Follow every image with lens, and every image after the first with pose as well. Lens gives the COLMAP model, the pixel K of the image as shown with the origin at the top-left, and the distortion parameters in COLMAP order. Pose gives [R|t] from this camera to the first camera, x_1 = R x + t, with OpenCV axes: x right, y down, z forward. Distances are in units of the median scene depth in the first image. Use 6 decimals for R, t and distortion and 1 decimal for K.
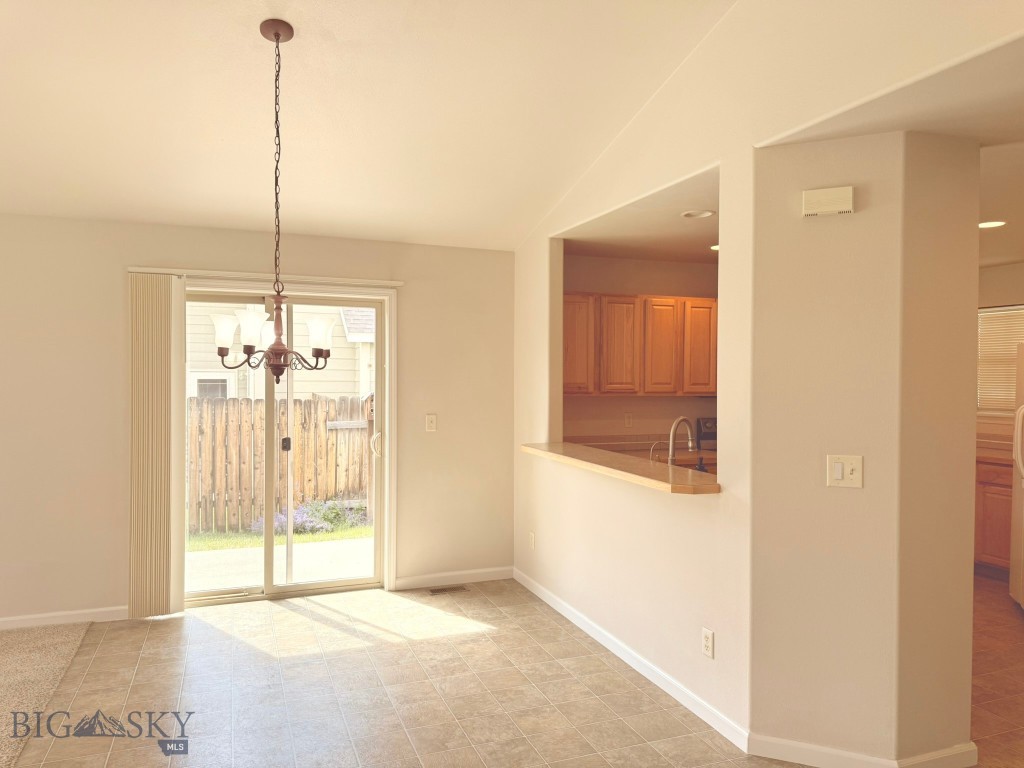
lens RADIAL K [[725.9, 0, 515.8], [0, 725.9, 386.3], [0, 0, 1]] dist [0.050974, -0.071378]
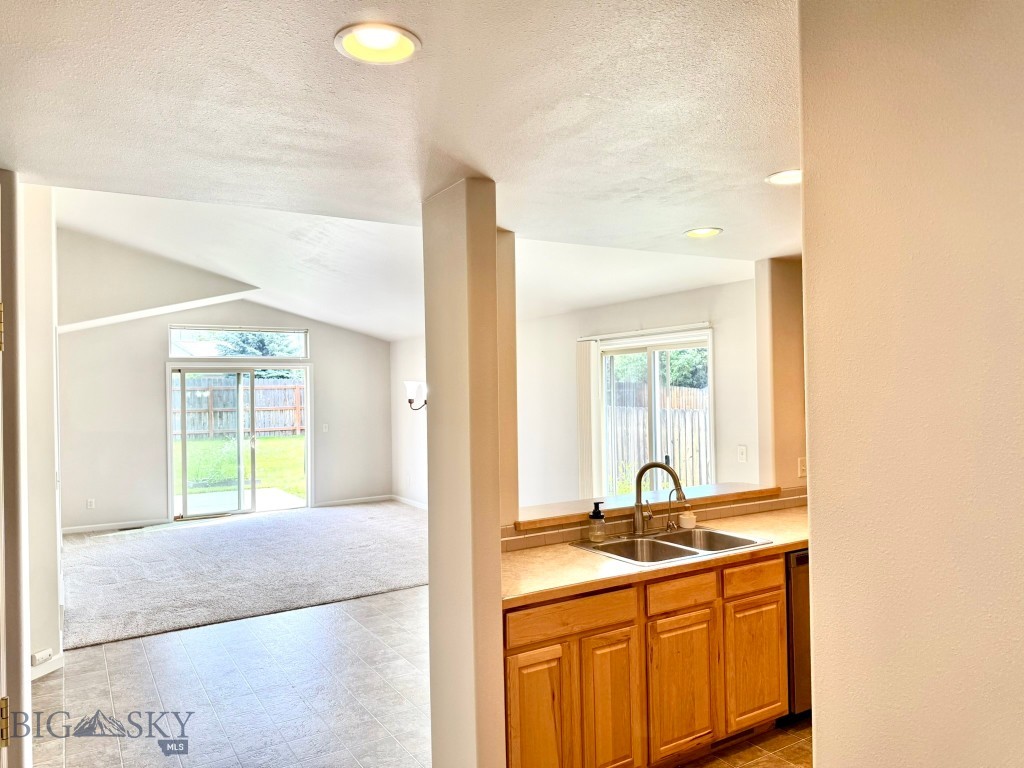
lens RADIAL K [[745.3, 0, 543.8], [0, 745.3, 385.1], [0, 0, 1]] dist [0.038798, -0.083848]
pose [[0.200493, -0.016189, -0.979561, 1.059141], [0.005855, 0.999865, -0.015326, -0.037537], [0.979678, -0.002663, 0.200561, 0.609679]]
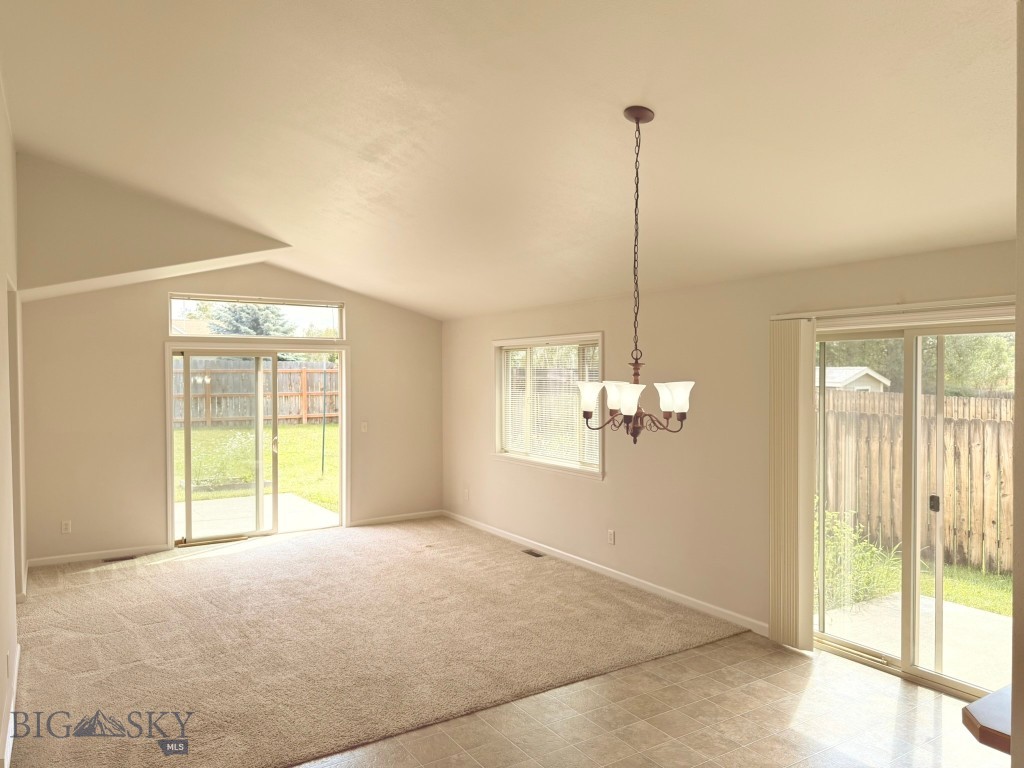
lens RADIAL K [[725.9, 0, 515.8], [0, 725.9, 386.3], [0, 0, 1]] dist [0.050974, -0.071378]
pose [[0.194684, 0.011201, -0.980802, 0.470889], [-0.008194, 0.999918, 0.009793, -0.066978], [0.980832, 0.006130, 0.194760, 0.422173]]
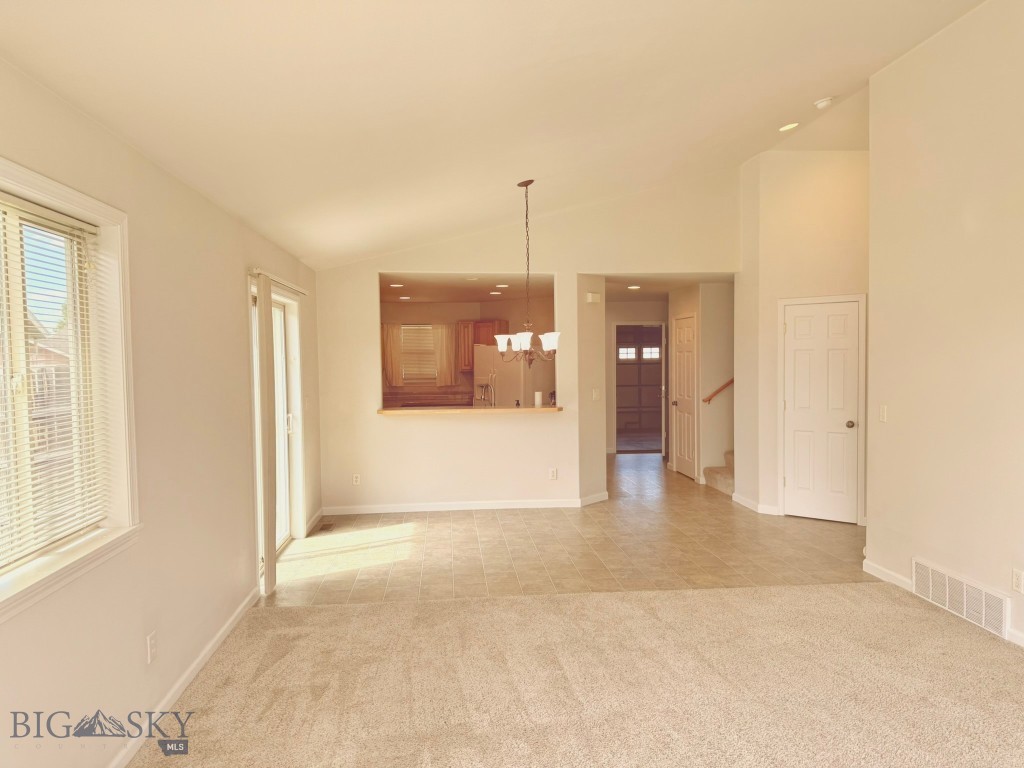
lens RADIAL K [[725.9, 0, 515.8], [0, 725.9, 386.3], [0, 0, 1]] dist [0.050974, -0.071378]
pose [[0.273053, -0.055011, 0.960425, -1.494053], [0.029030, 0.998380, 0.048932, -0.038652], [-0.961561, 0.014520, 0.274207, 0.345693]]
